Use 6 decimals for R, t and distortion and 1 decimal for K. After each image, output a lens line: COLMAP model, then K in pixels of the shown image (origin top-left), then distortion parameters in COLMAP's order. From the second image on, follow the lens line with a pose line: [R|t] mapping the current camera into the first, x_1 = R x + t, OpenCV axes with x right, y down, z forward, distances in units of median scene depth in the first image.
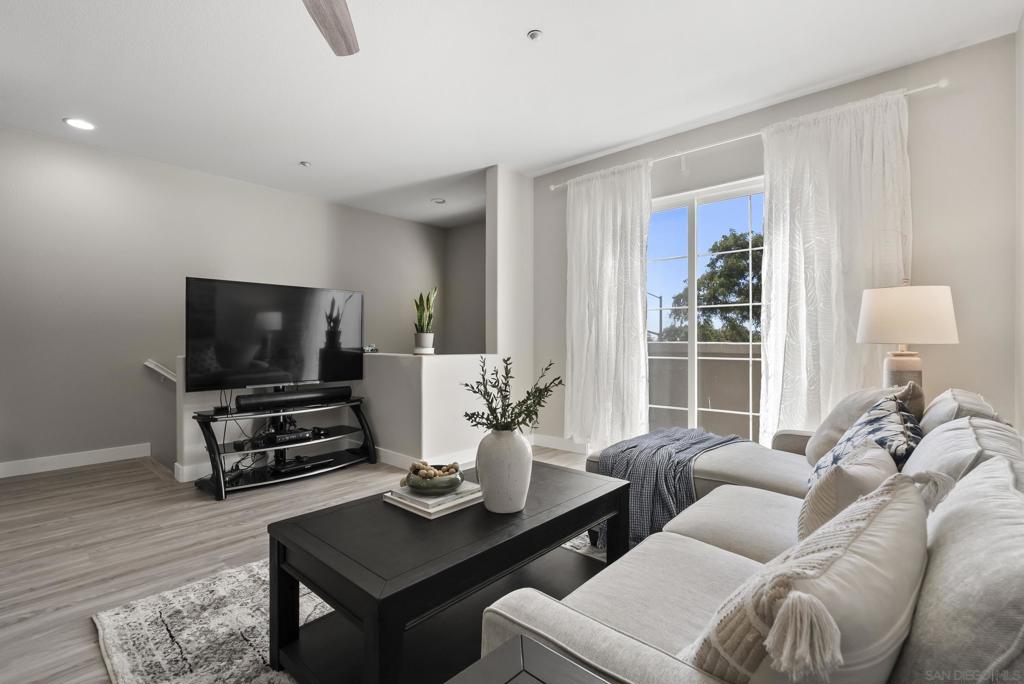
lens RADIAL K [[461.2, 0, 508.2], [0, 461.2, 336.1], [0, 0, 1]] dist [-0.002169, 0.000212]
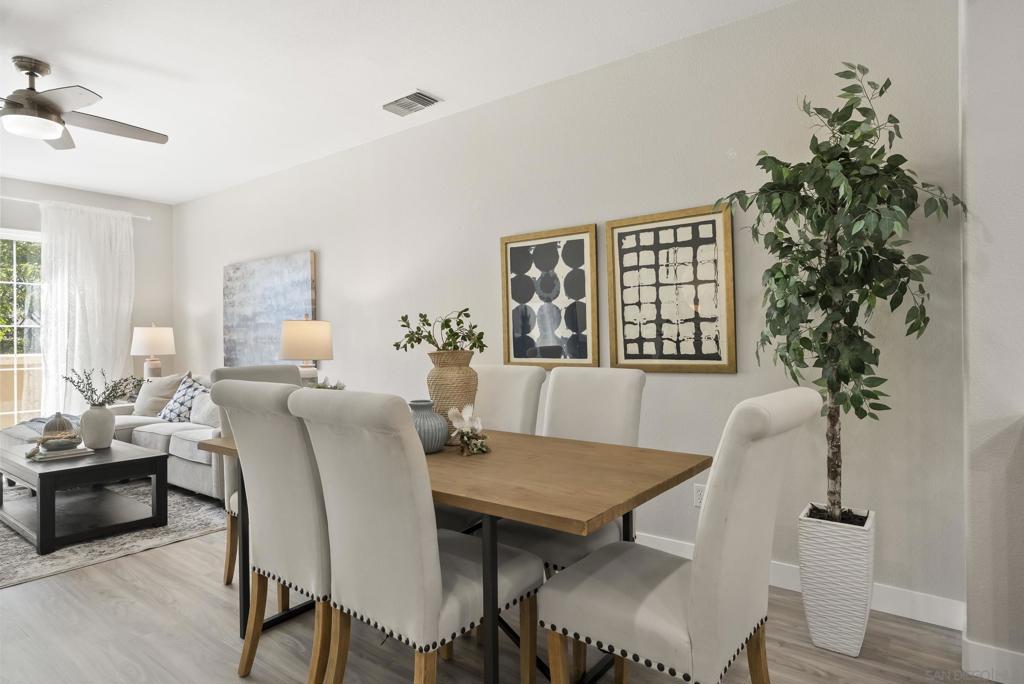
lens RADIAL K [[583.0, 0, 508.1], [0, 583.0, 335.8], [0, 0, 1]] dist [-0.000535, -0.000529]
pose [[-0.074490, 0.005576, 0.997206, -1.282090], [-0.001118, 0.999983, -0.005675, -0.038613], [-0.997221, -0.001537, -0.074482, -0.252603]]
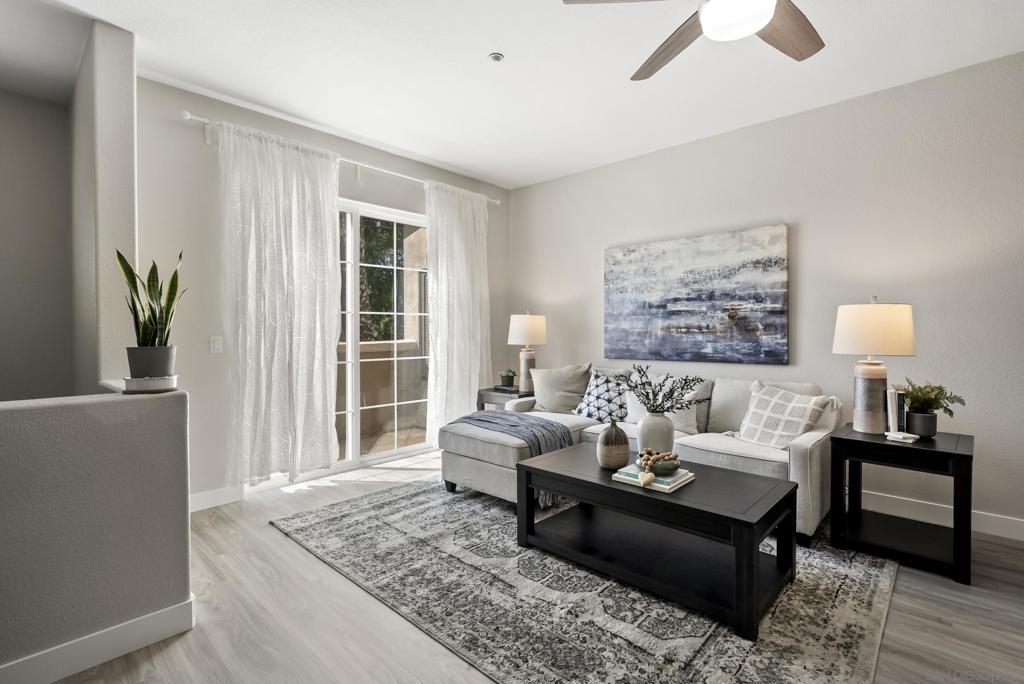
lens RADIAL K [[483.6, 0, 508.8], [0, 483.6, 332.1], [0, 0, 1]] dist [-0.000958, -0.000031]
pose [[0.024483, -0.004027, 0.999692, -0.803804], [-0.007361, 0.999964, 0.004208, -0.030556], [-0.999673, -0.007462, 0.024453, 0.734283]]
